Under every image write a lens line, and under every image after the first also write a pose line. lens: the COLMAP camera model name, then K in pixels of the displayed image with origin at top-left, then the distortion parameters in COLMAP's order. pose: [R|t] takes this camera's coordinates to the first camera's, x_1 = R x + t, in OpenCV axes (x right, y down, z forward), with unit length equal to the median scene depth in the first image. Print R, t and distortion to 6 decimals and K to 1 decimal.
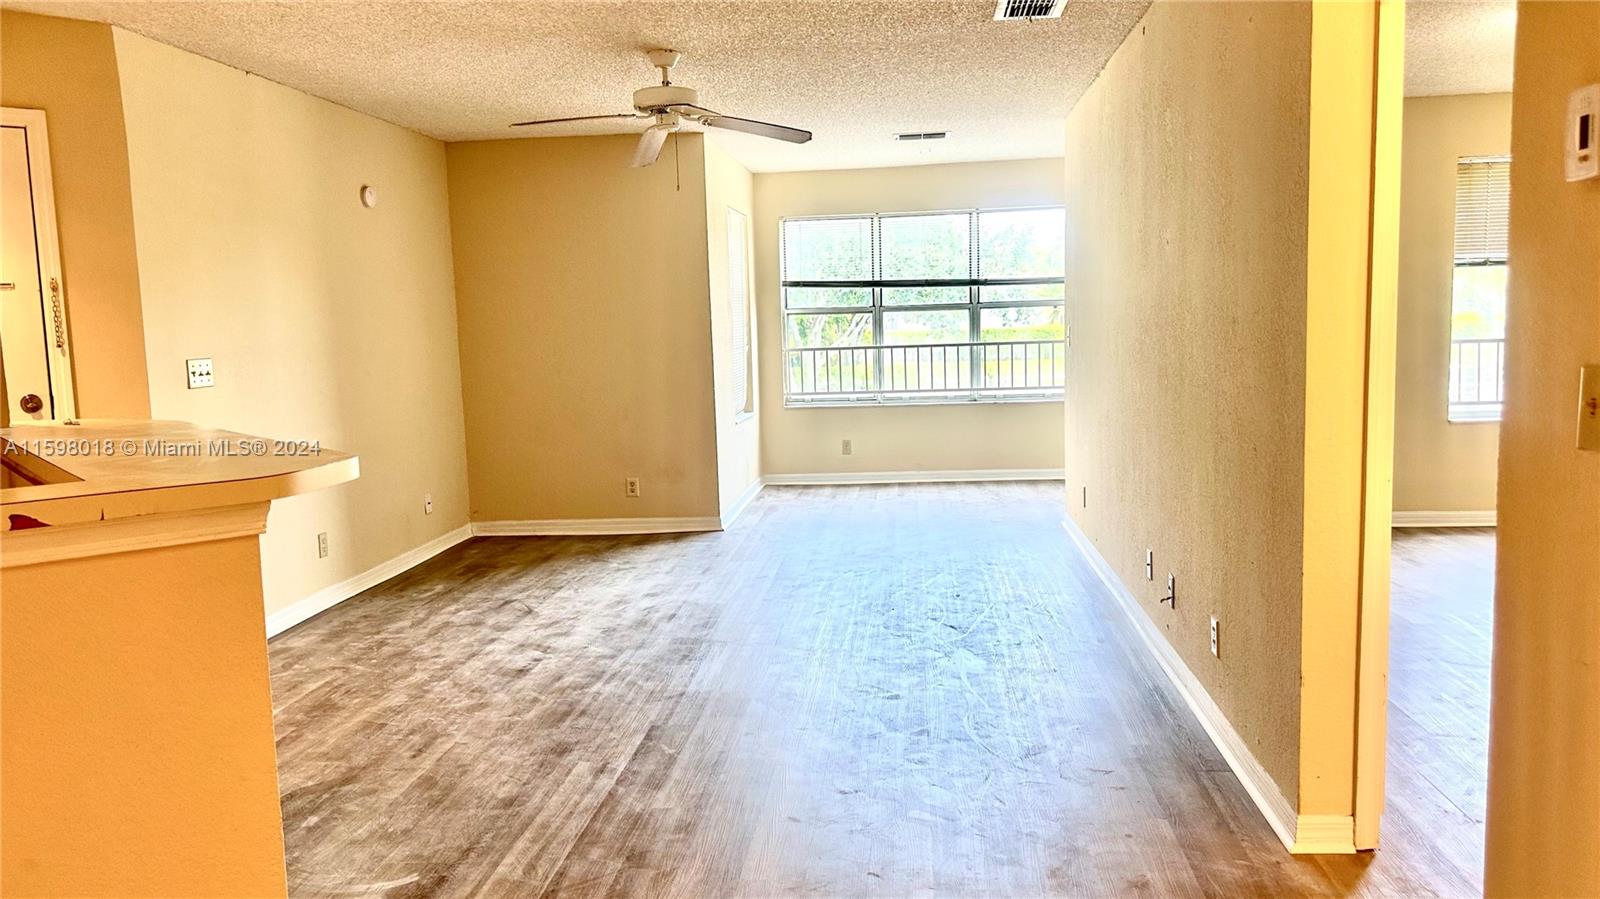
lens RADIAL K [[1119.2, 0, 811.9], [0, 1119.2, 445.3], [0, 0, 1]] dist [0.006357, -0.001377]
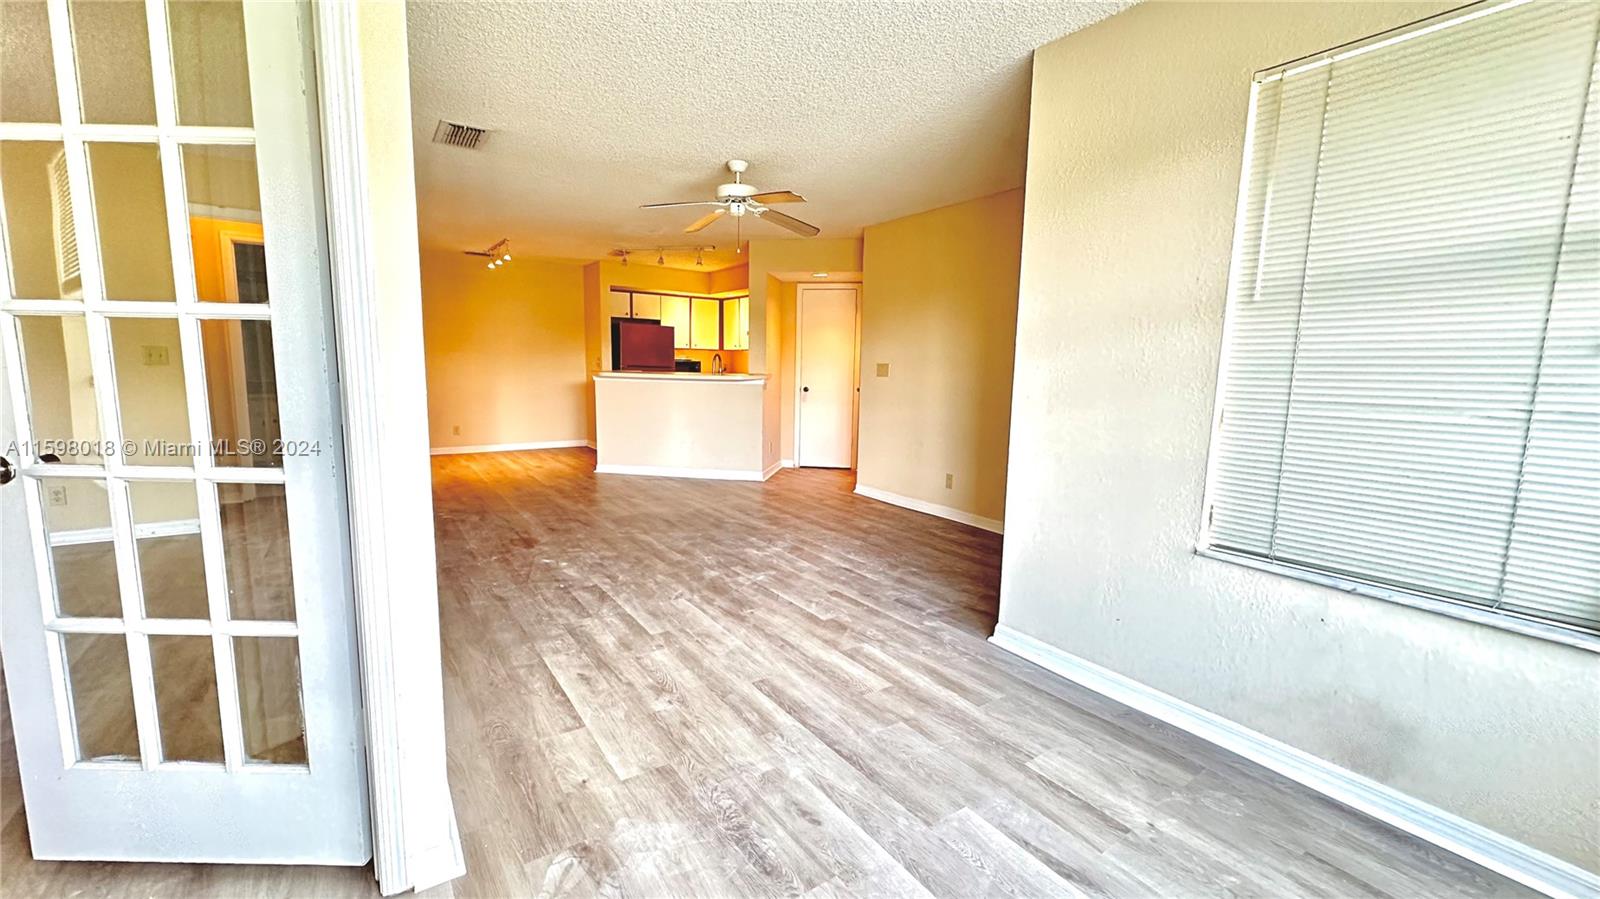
lens RADIAL K [[640.5, 0, 798.2], [0, 640.5, 450.3], [0, 0, 1]] dist [-0.001461, 0.000483]
pose [[-0.763766, 0.099547, -0.637771, 0.456607], [-0.071361, 0.968959, 0.236699, -0.222669], [0.641537, 0.226295, -0.732954, 2.088685]]
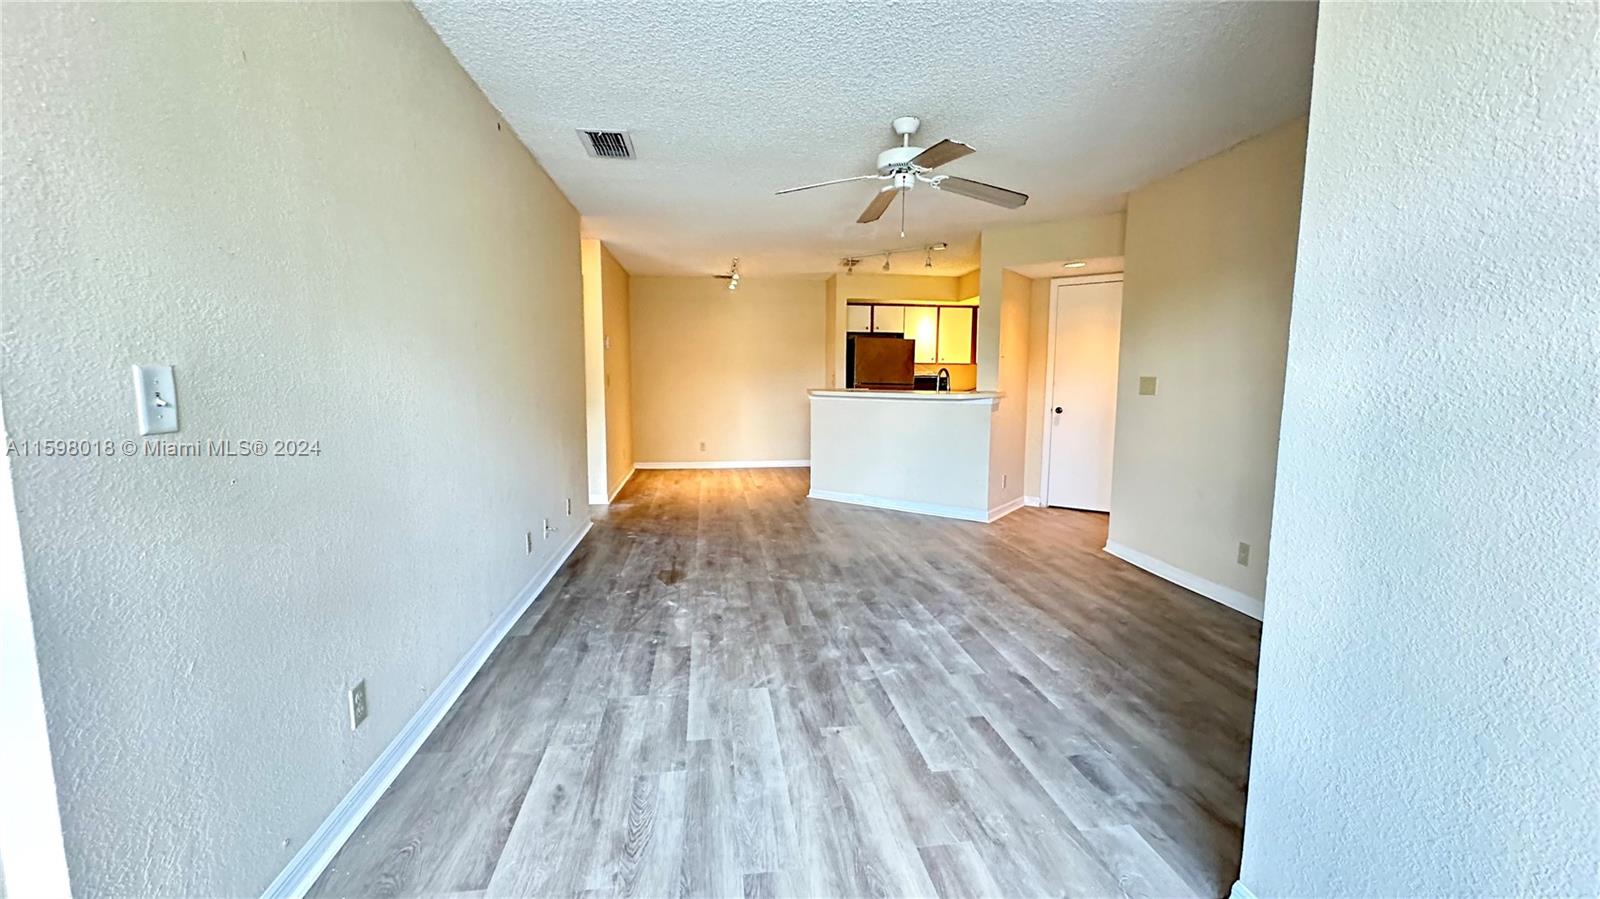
lens RADIAL K [[640.5, 0, 798.2], [0, 640.5, 450.3], [0, 0, 1]] dist [-0.001461, 0.000483]
pose [[-0.971814, 0.050174, -0.230346, 0.170382], [-0.004366, 0.973092, 0.230377, -0.205432], [0.235707, 0.224890, -0.945445, 1.984313]]
